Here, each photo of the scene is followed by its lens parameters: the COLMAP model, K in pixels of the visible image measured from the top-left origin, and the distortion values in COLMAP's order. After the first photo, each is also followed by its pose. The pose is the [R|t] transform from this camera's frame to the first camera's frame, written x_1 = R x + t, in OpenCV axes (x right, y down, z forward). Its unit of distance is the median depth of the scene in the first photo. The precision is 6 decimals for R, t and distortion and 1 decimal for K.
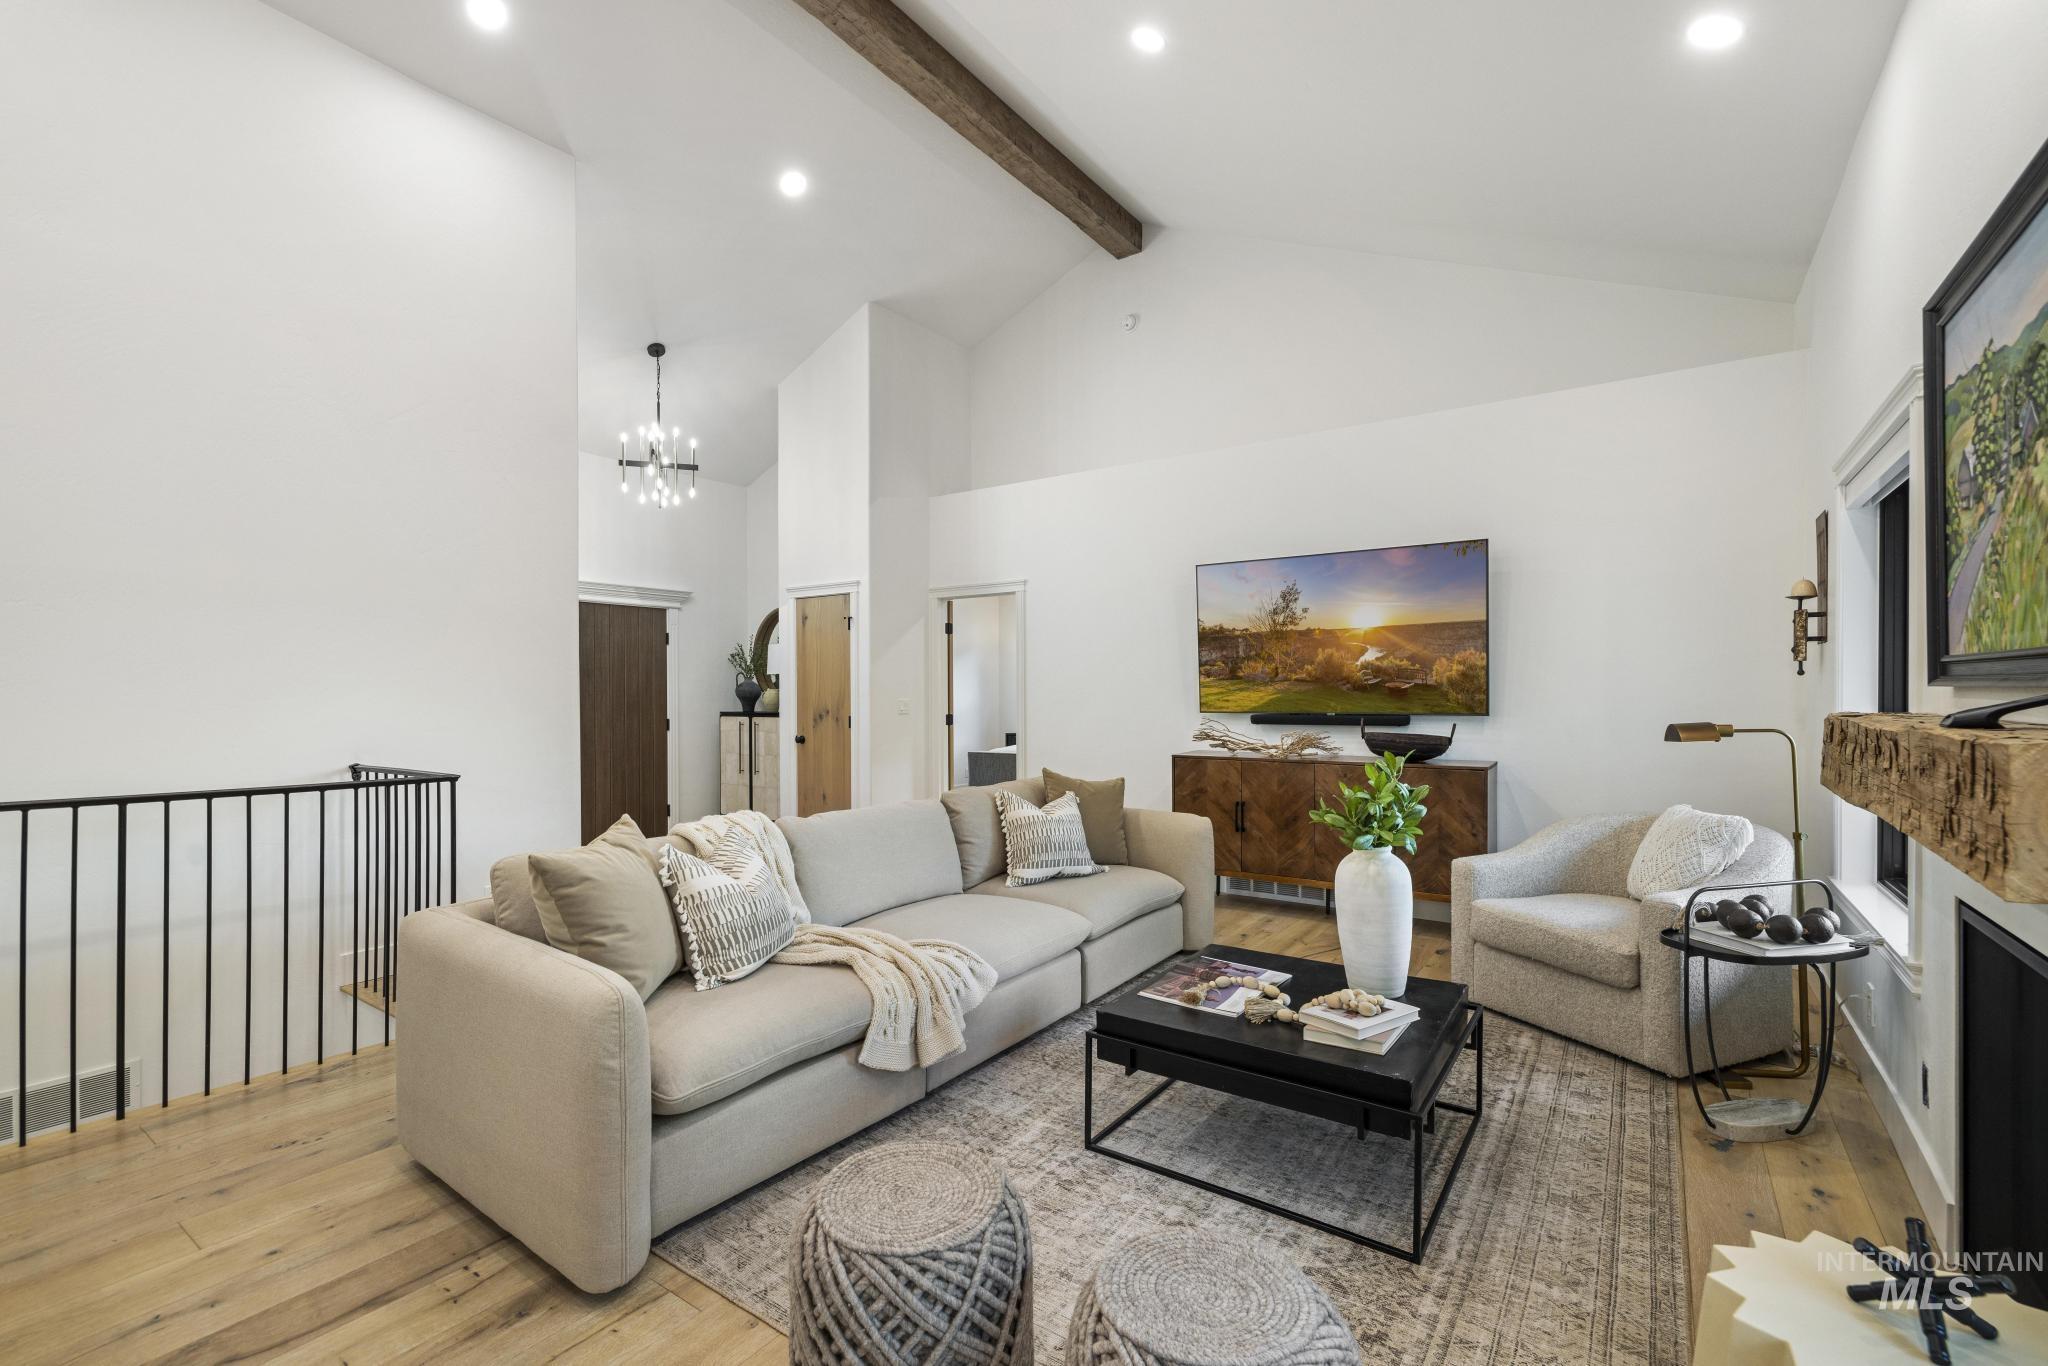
lens RADIAL K [[896.5, 0, 1012.1], [0, 896.5, 677.8], [0, 0, 1]] dist [0.001110, 0.000596]
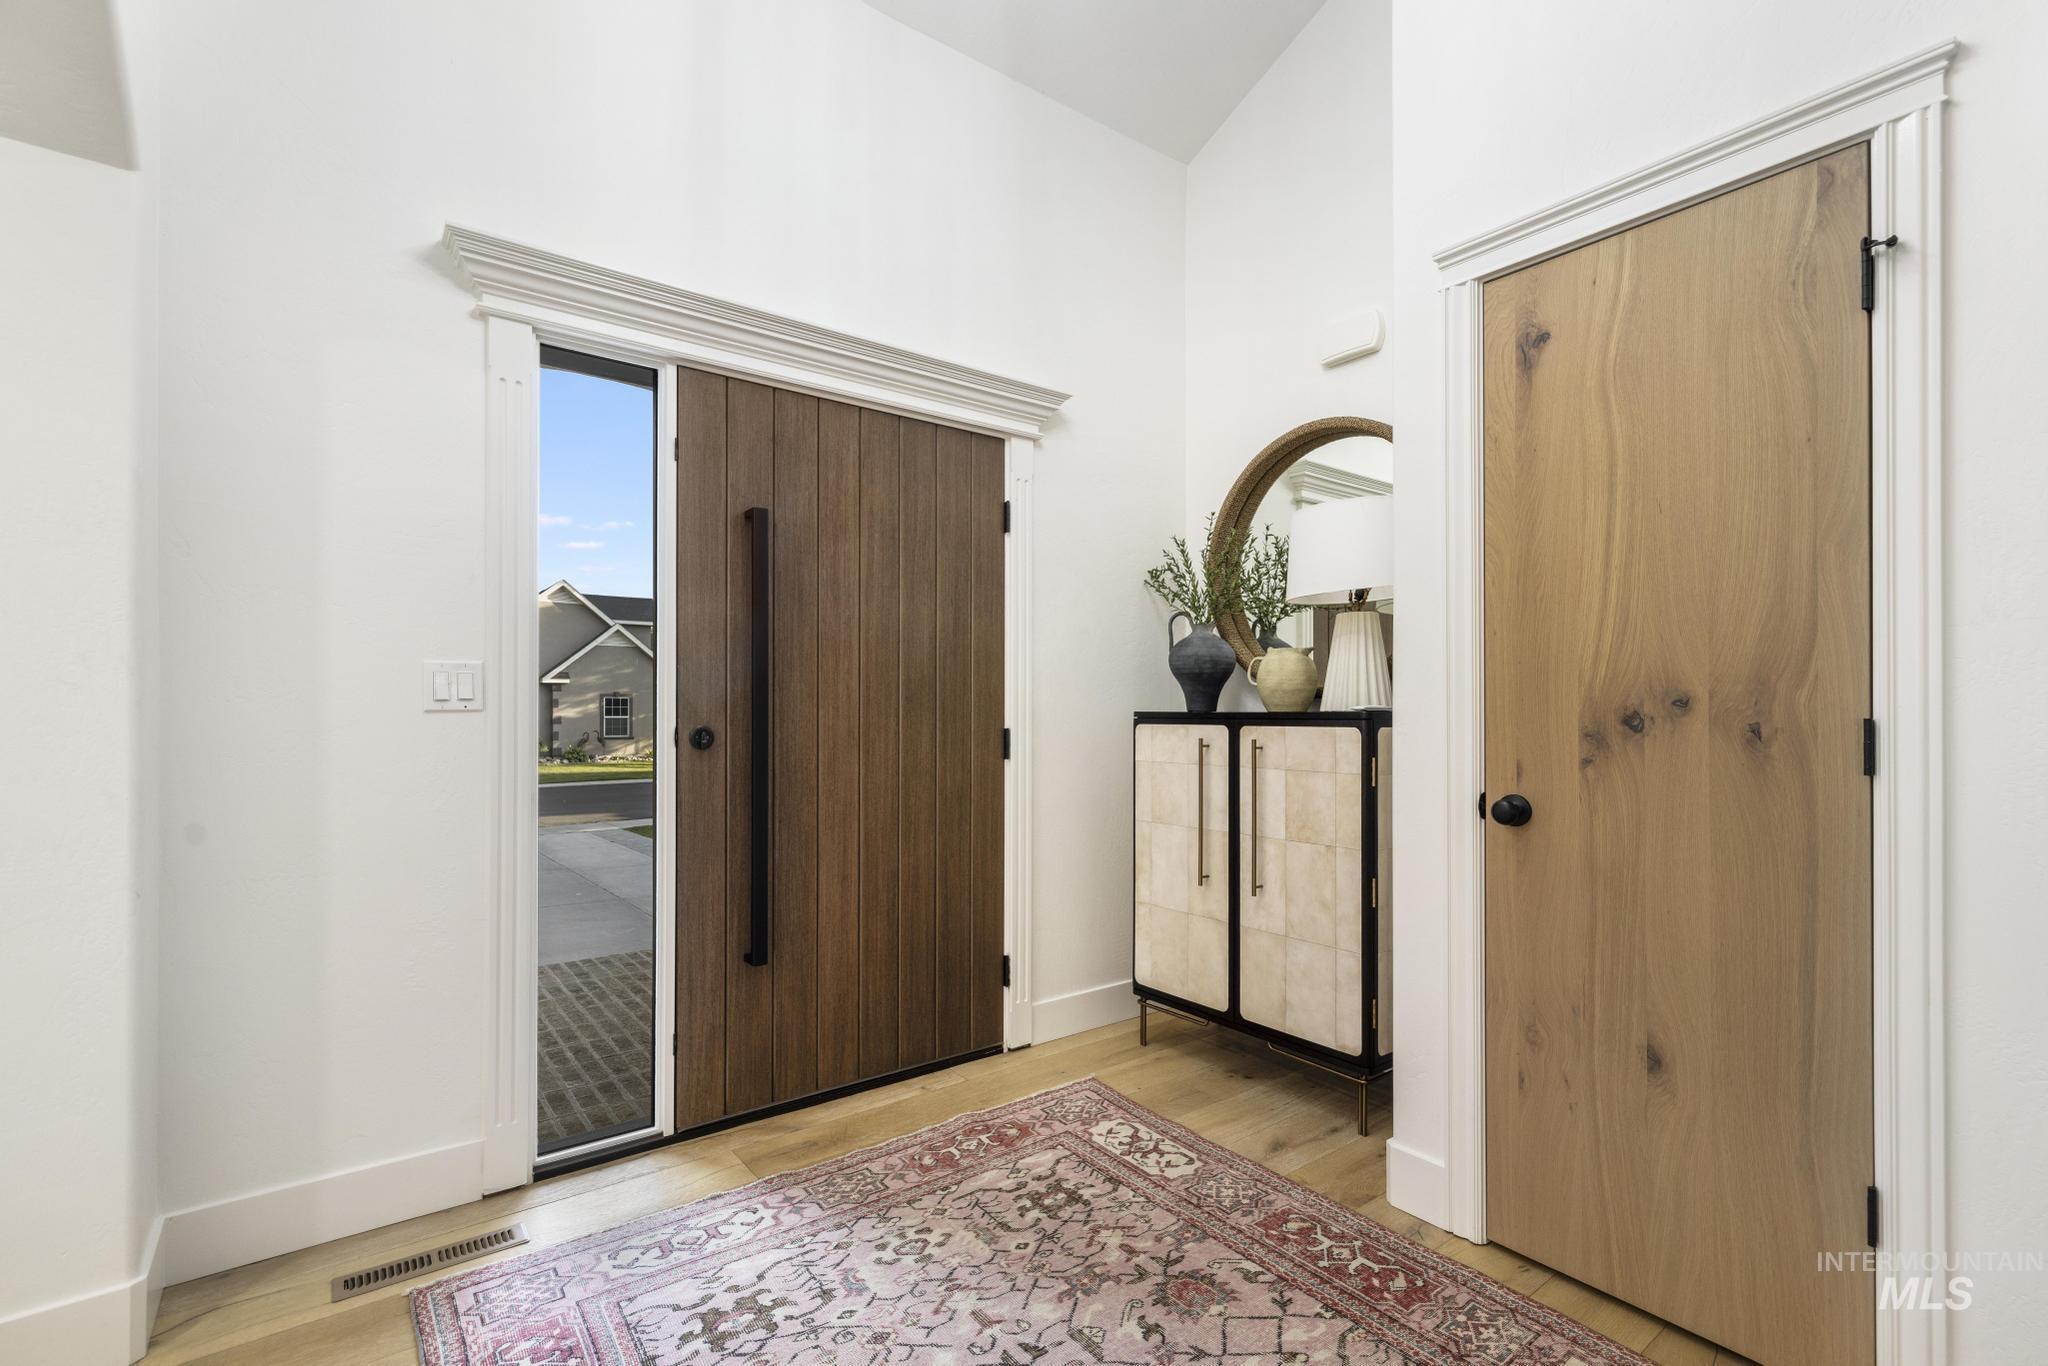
lens RADIAL K [[917.2, 0, 1028.3], [0, 917.2, 728.1], [0, 0, 1]] dist [0.001170, 0.000252]
pose [[0.956498, 0.011899, -0.291497, -0.261865], [-0.001681, 0.999376, 0.035279, 0.031750], [0.291735, -0.033255, 0.955921, 0.629916]]
